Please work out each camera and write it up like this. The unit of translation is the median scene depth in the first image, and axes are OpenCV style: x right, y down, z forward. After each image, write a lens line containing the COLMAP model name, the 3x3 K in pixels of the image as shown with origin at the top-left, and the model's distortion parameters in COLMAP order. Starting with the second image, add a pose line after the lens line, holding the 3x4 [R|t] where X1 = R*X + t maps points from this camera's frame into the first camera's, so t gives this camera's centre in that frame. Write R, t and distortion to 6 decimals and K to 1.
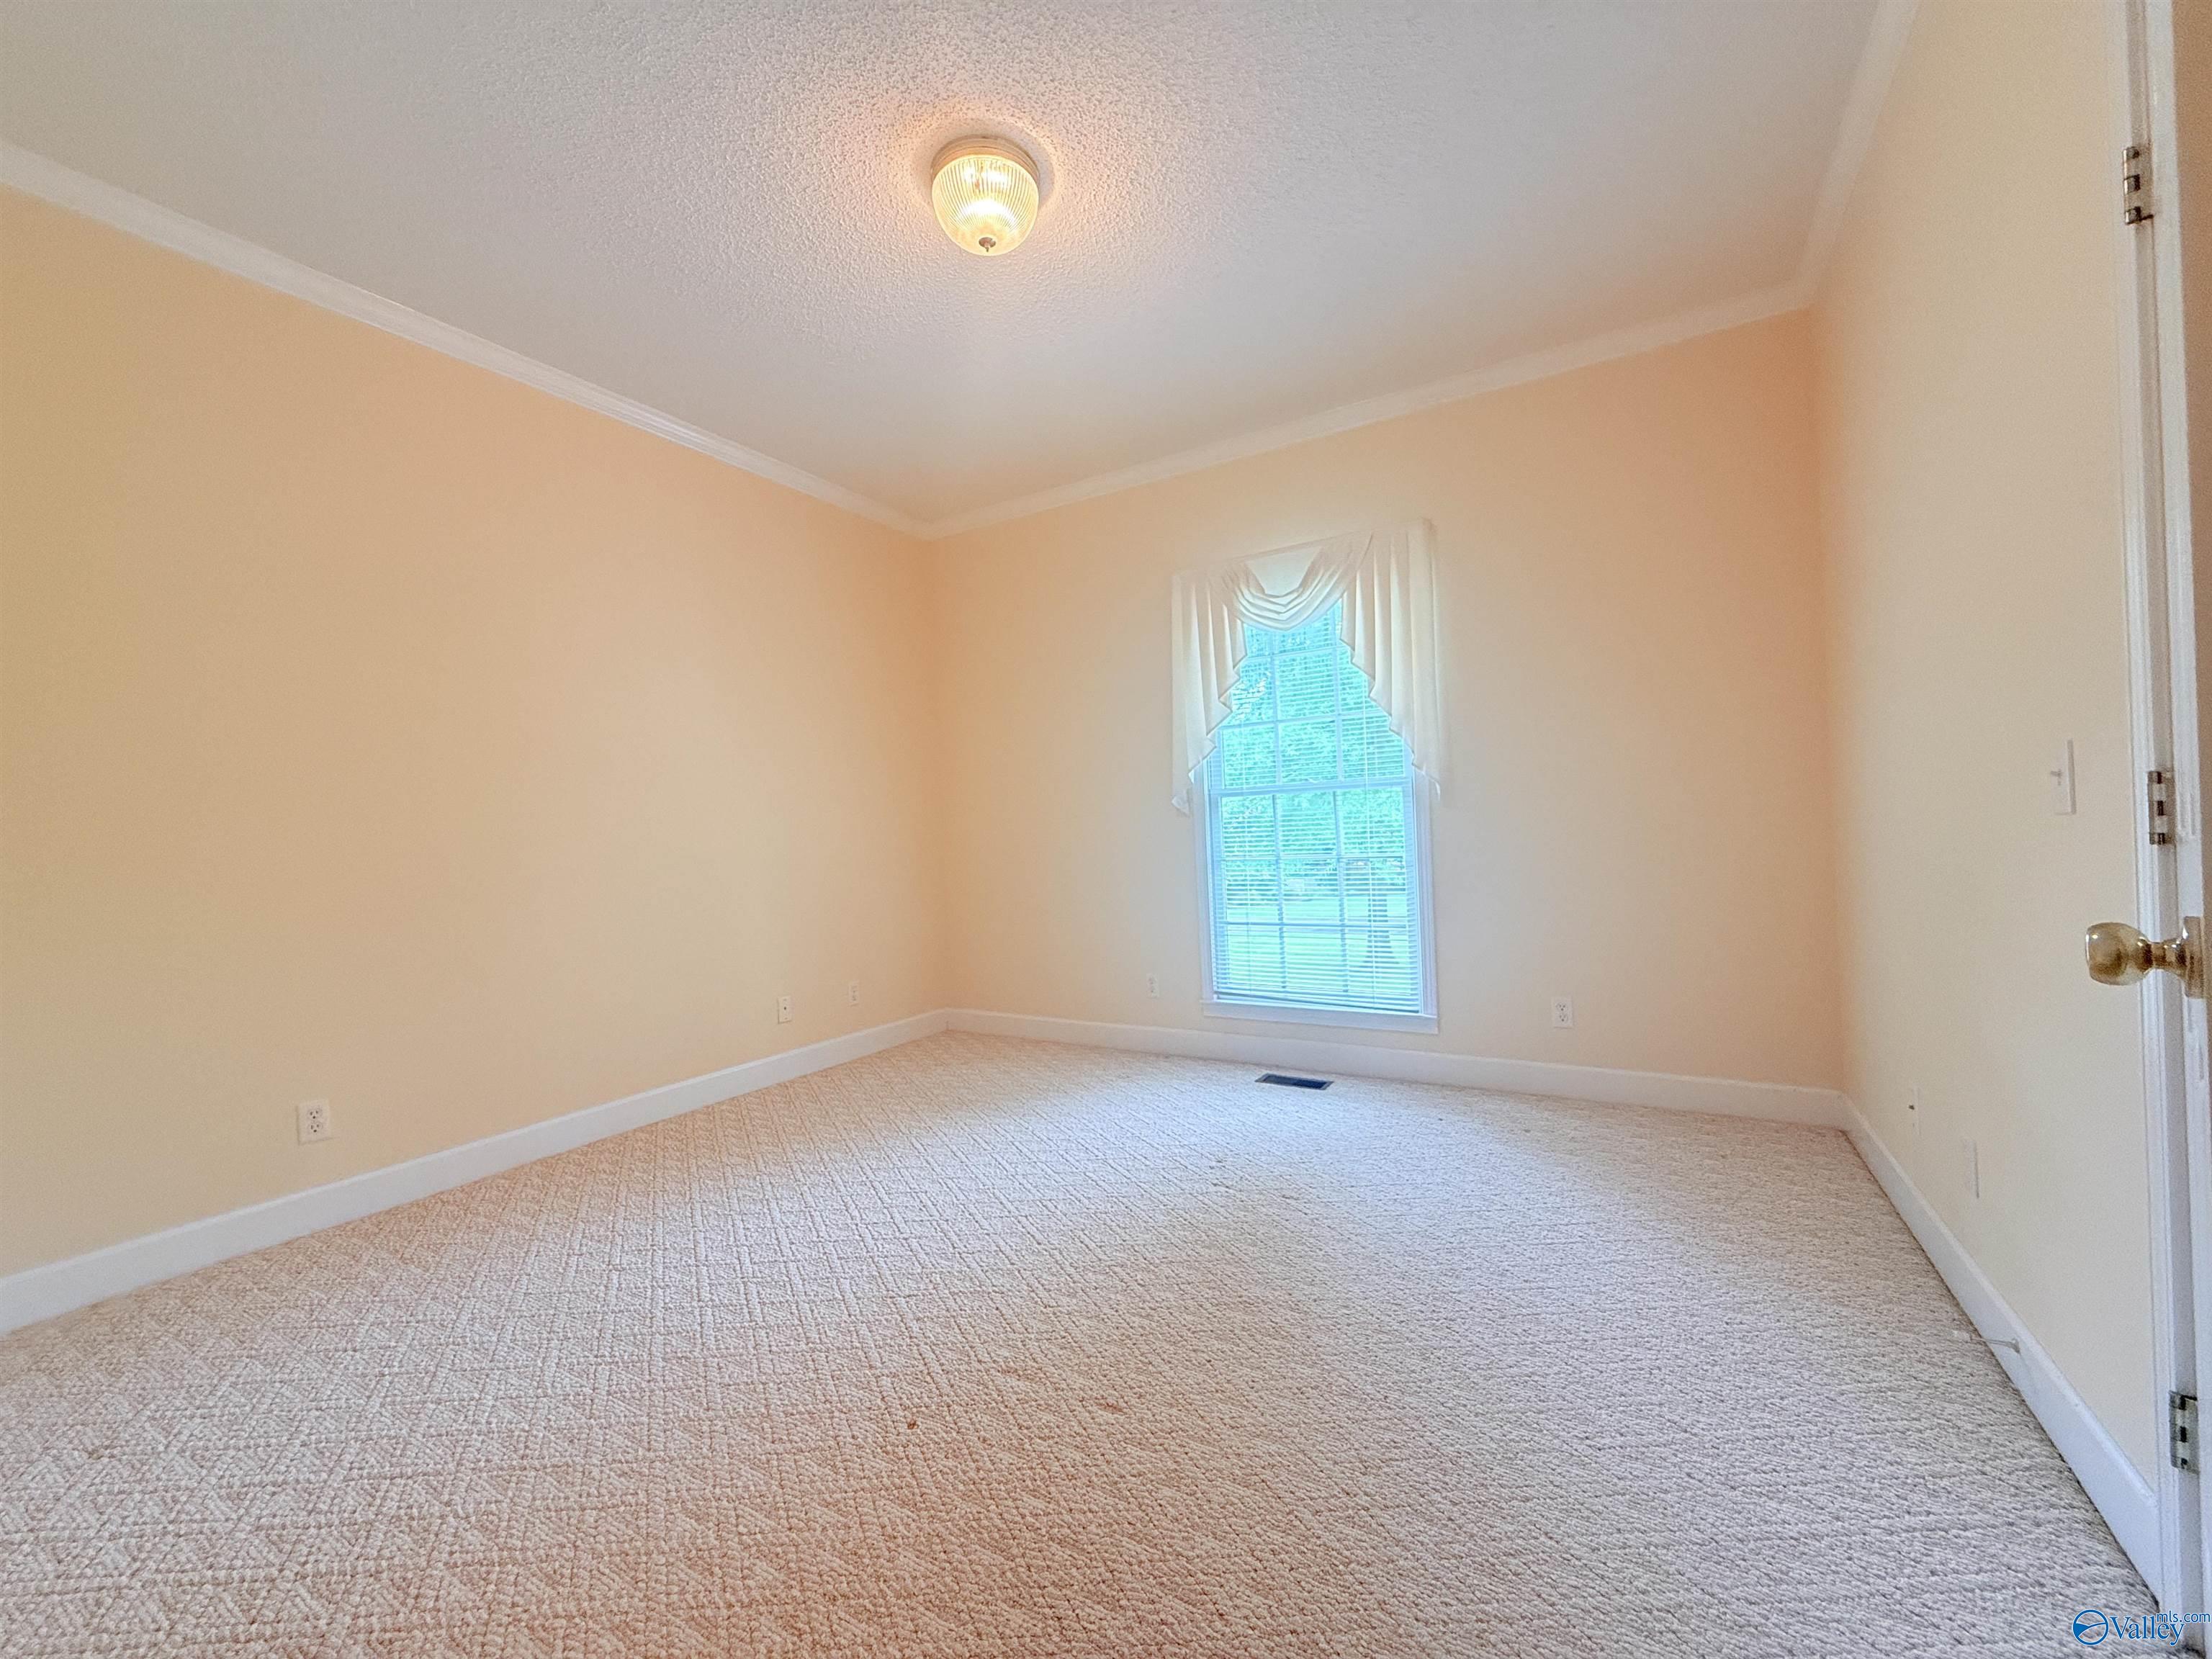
lens RADIAL K [[887.9, 0, 1103.2], [0, 887.9, 833.3], [0, 0, 1]] dist [0.001215, 0.000412]
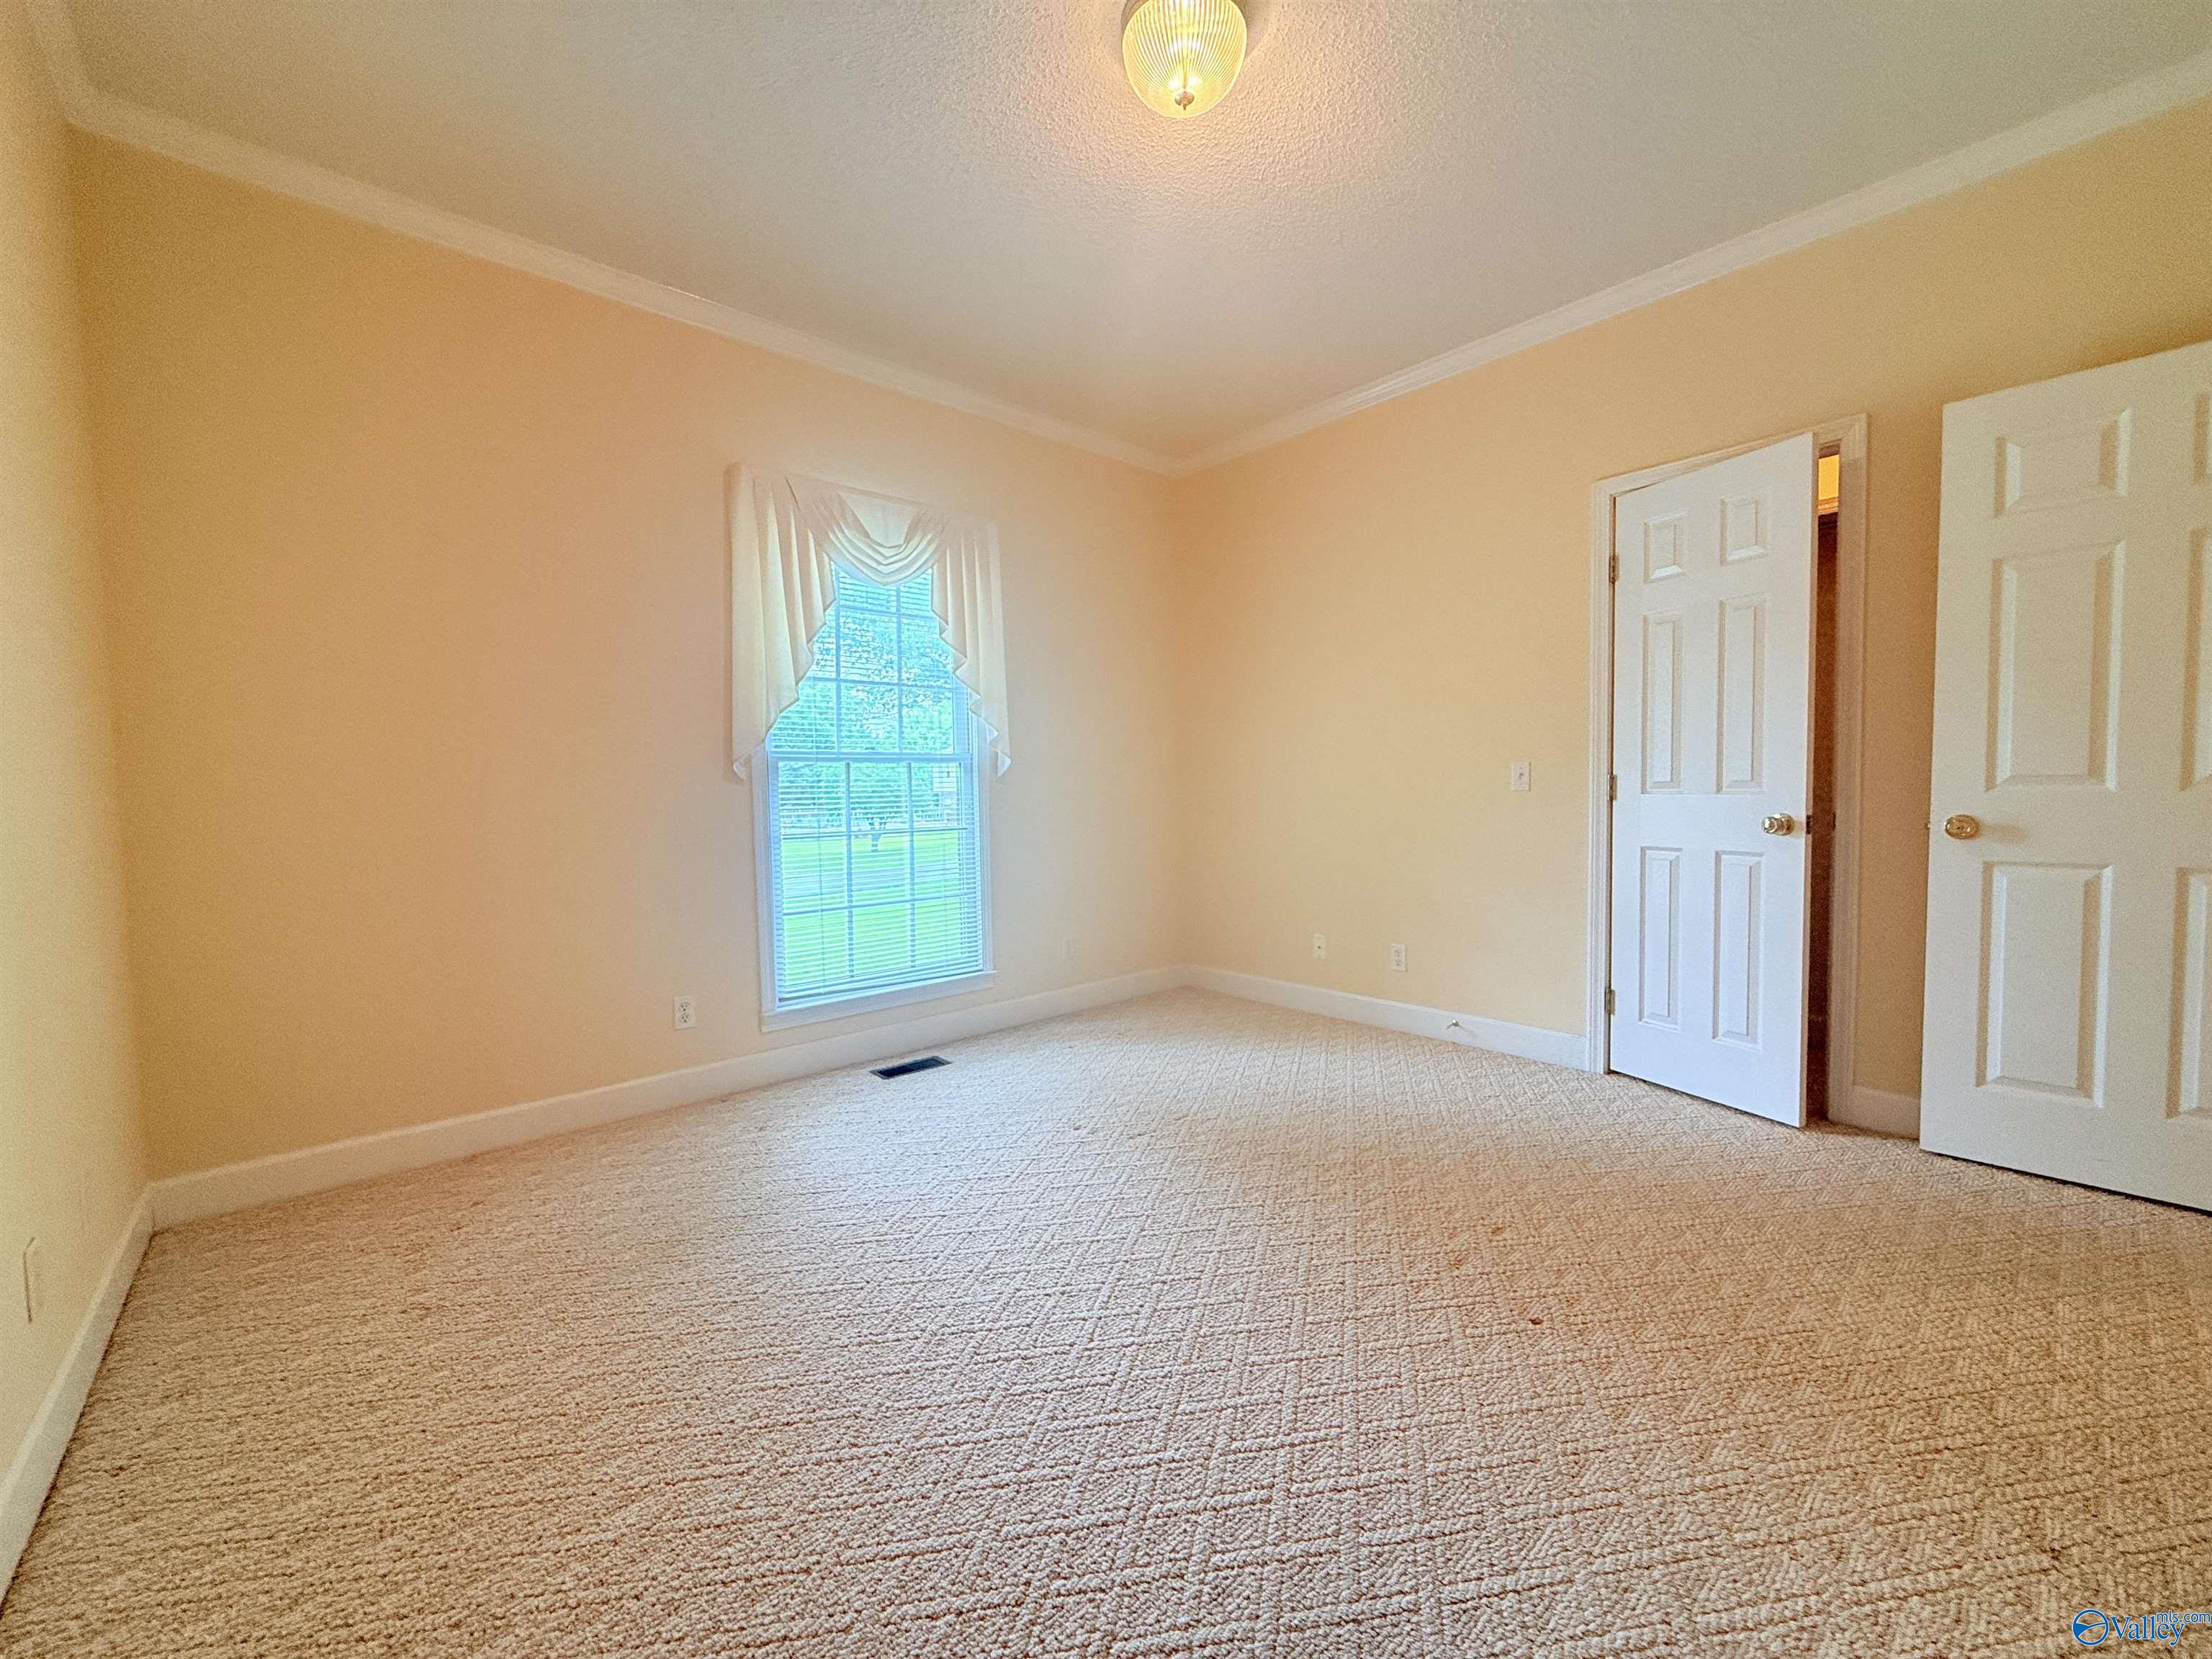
lens RADIAL K [[903.4, 0, 1071.7], [0, 903.4, 839.0], [0, 0, 1]] dist [0.001513, 0.000061]
pose [[0.291390, -0.019494, 0.956406, -0.650791], [0.009357, 0.999803, 0.017528, 0.020715], [-0.956559, 0.003841, 0.291515, 0.552571]]
